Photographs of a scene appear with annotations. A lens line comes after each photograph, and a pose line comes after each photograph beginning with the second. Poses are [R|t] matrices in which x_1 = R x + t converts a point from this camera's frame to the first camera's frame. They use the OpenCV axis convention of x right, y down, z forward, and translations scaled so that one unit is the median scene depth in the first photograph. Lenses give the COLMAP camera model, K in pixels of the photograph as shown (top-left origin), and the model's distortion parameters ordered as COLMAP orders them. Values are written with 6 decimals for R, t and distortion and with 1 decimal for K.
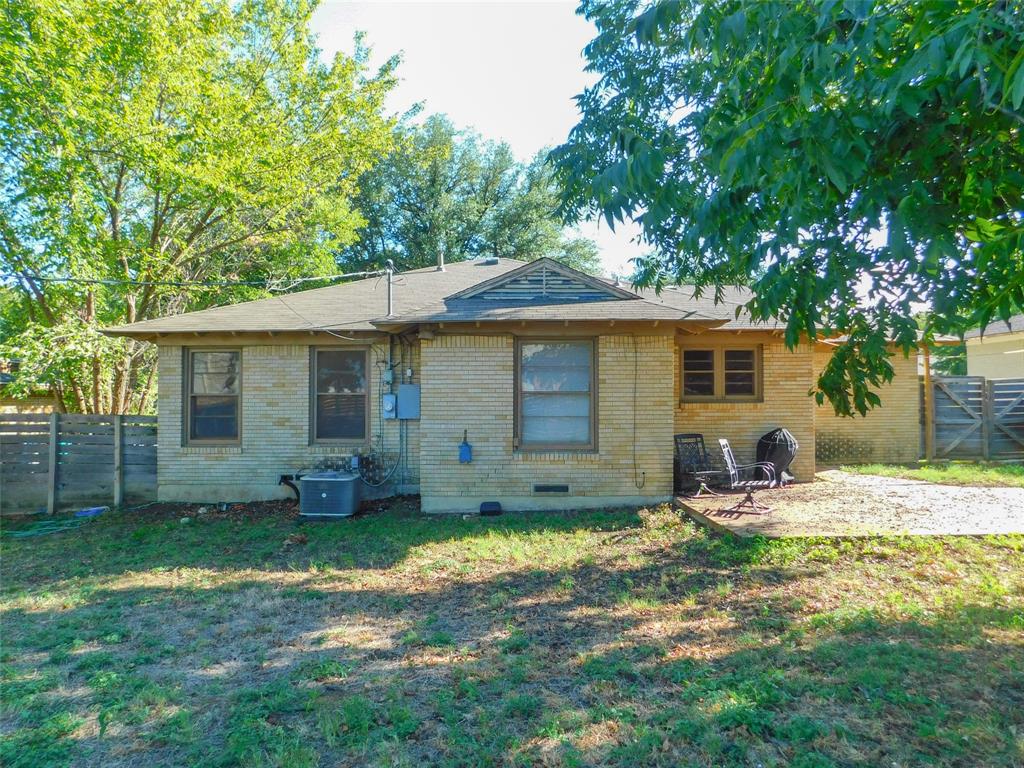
lens RADIAL K [[677.8, 0, 518.4], [0, 677.8, 384.2], [0, 0, 1]] dist [-0.077177, 0.071458]
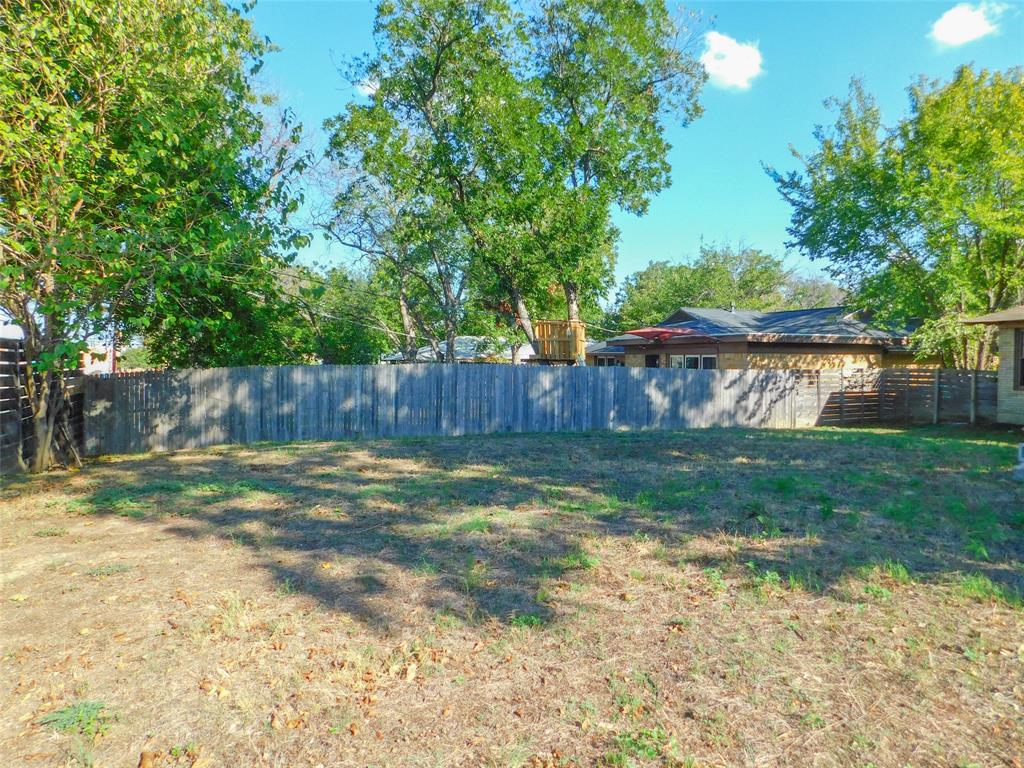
lens RADIAL K [[696.5, 0, 512.0], [0, 696.5, 384.0], [0, 0, 1]] dist [-0.064644, 0.052659]
pose [[0.387183, 0.034313, -0.921364, 0.559780], [0.023719, 0.998606, 0.047157, -0.029679], [0.921698, -0.040112, 0.385829, -0.777445]]
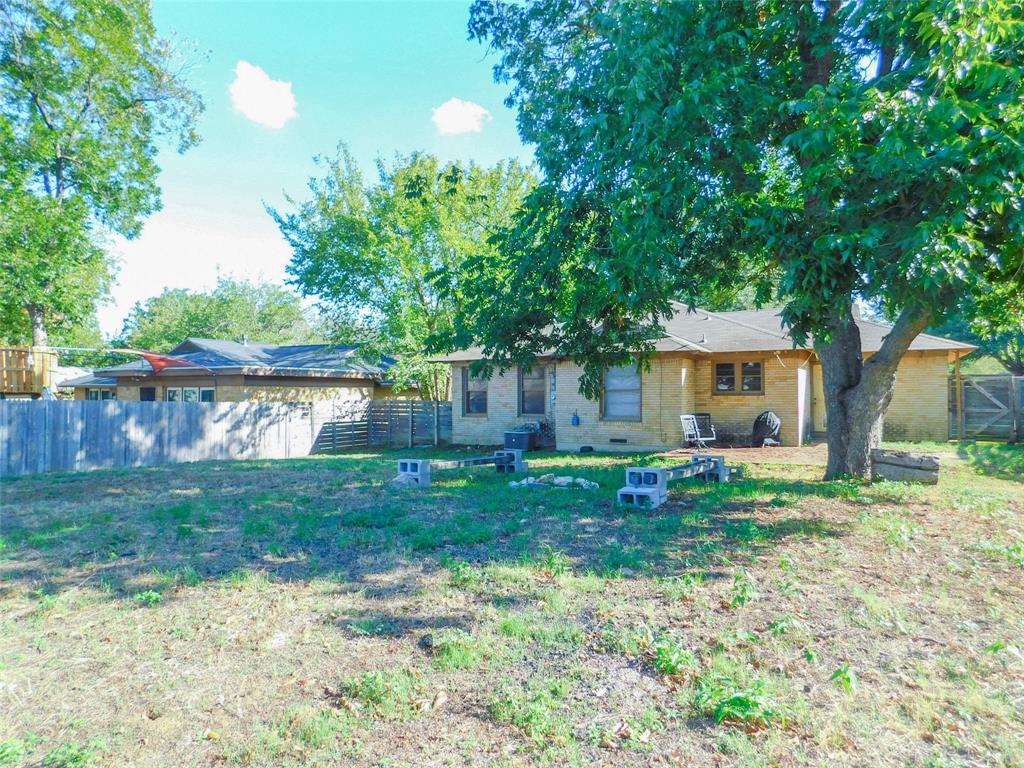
lens RADIAL K [[694.5, 0, 515.7], [0, 694.5, 363.3], [0, 0, 1]] dist [-0.000145, 0.002460]
pose [[0.863537, -0.020511, -0.503867, 0.685987], [0.013219, 0.999750, -0.018041, -0.026888], [0.504111, 0.008918, 0.863593, -0.720969]]
